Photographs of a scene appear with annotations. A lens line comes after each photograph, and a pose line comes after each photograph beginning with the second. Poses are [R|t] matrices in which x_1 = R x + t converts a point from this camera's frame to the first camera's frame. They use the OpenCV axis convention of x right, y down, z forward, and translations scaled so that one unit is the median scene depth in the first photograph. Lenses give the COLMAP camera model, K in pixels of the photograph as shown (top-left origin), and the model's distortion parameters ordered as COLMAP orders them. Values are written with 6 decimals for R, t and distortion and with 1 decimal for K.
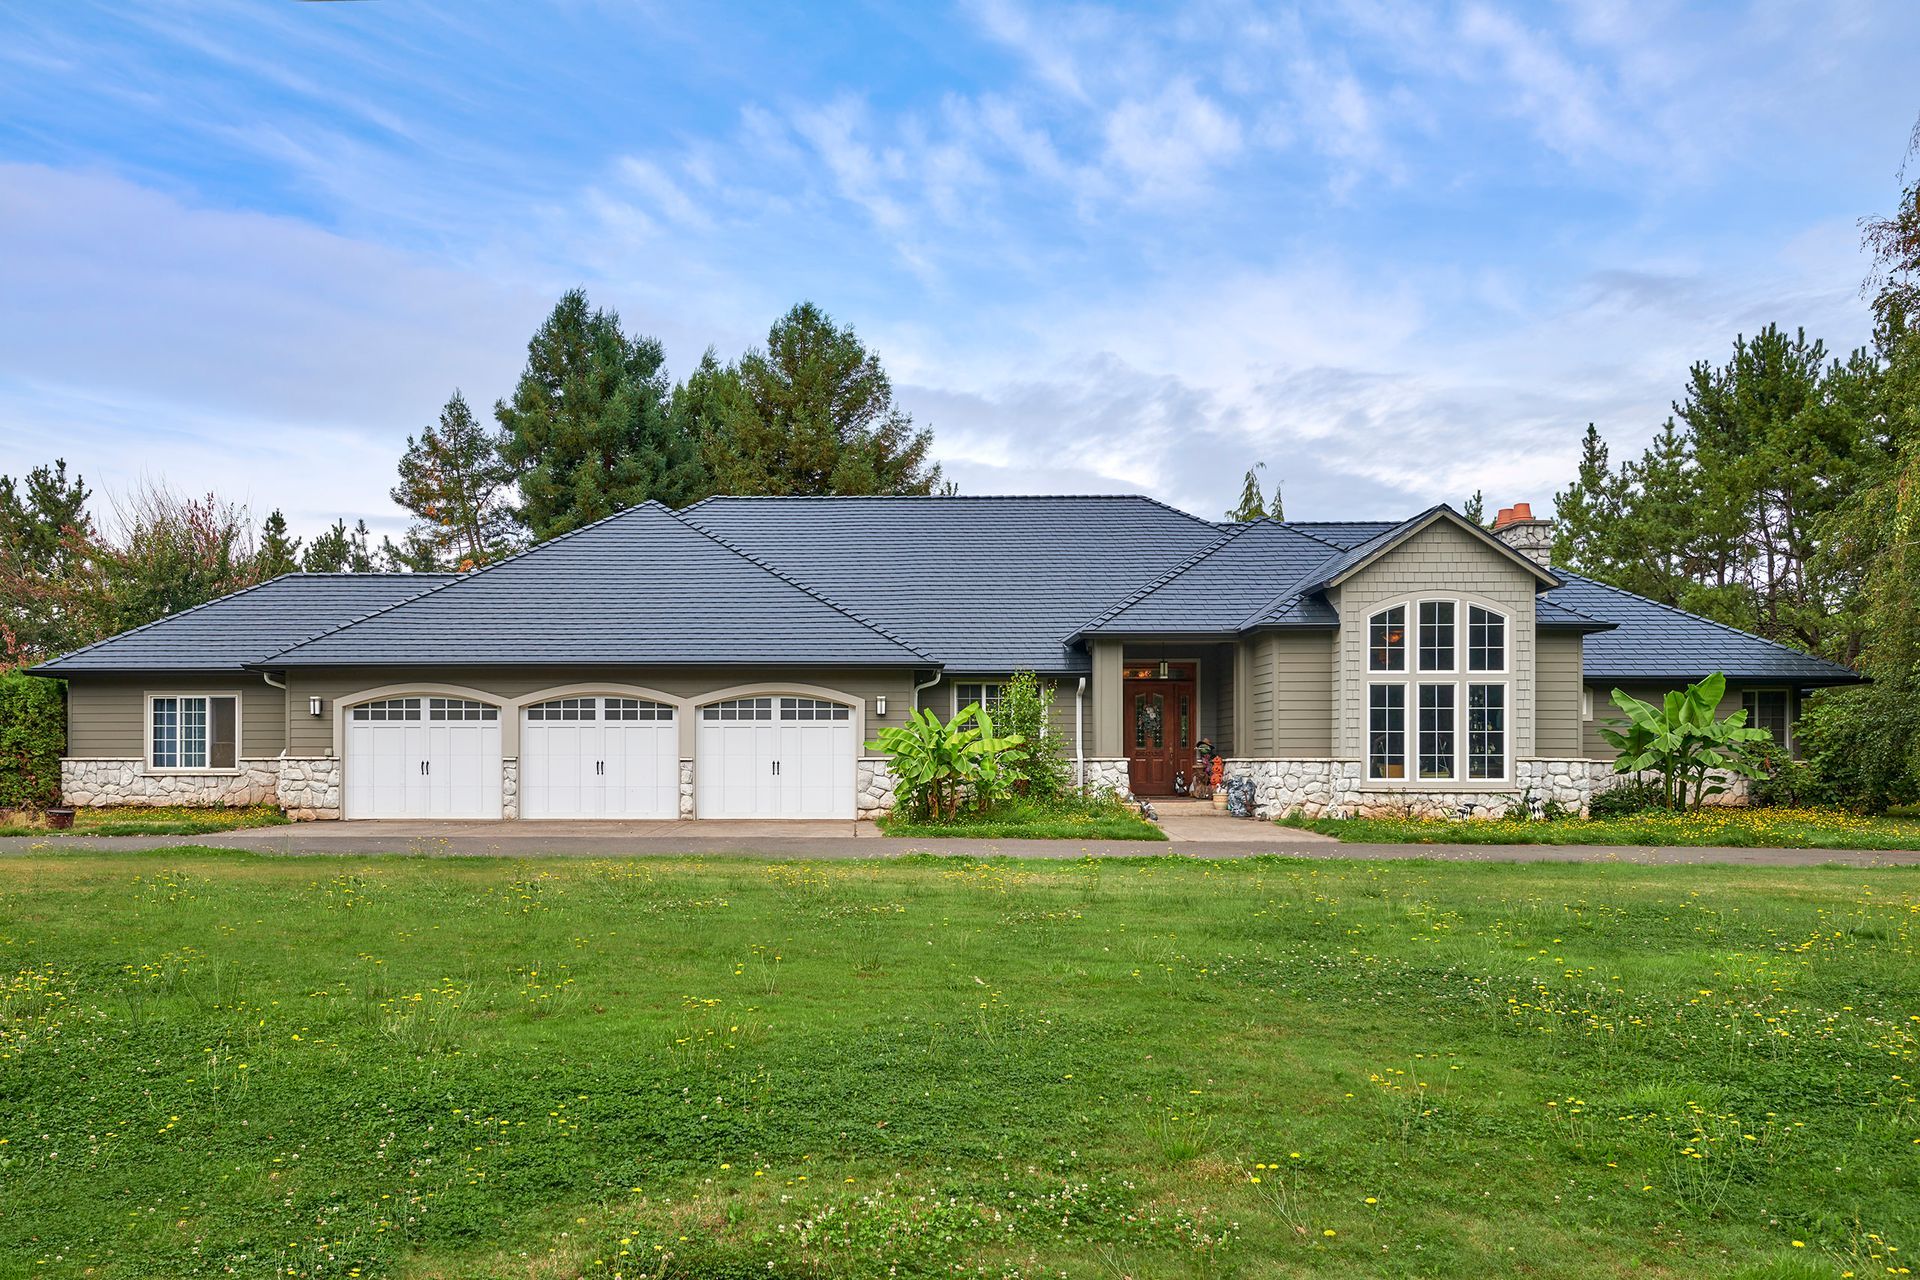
lens RADIAL K [[1556.7, 0, 957.8], [0, 1556.7, 713.0], [0, 0, 1]] dist [0.023426, -0.002255]
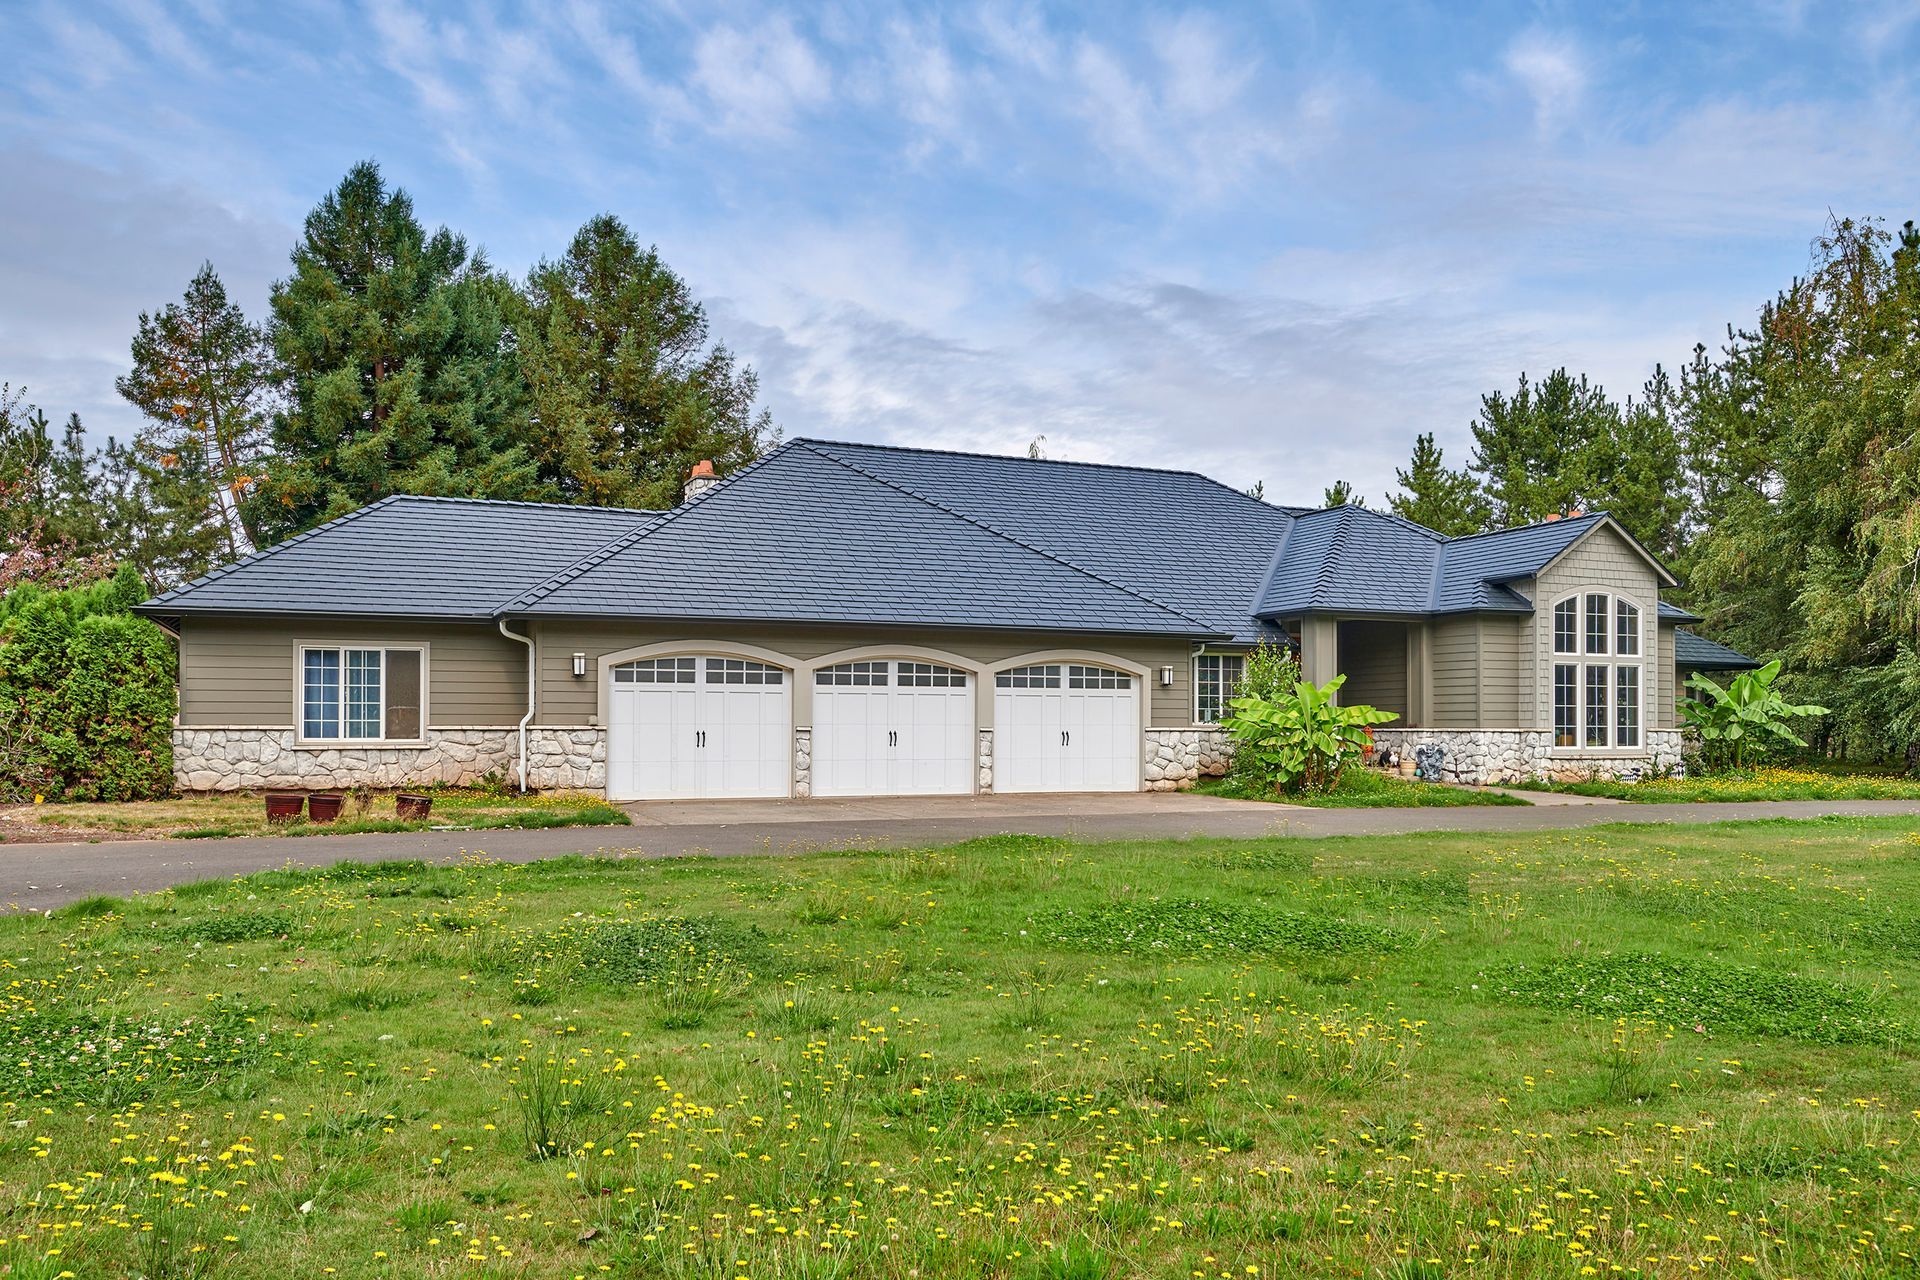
lens RADIAL K [[1653.1, 0, 960.1], [0, 1653.1, 712.2], [0, 0, 1]] dist [-0.009530, 0.000852]
pose [[0.878841, 0.005513, 0.477083, -0.620178], [-0.016705, 0.999676, 0.019222, 0.000592], [-0.476822, -0.024862, 0.878648, 0.128822]]
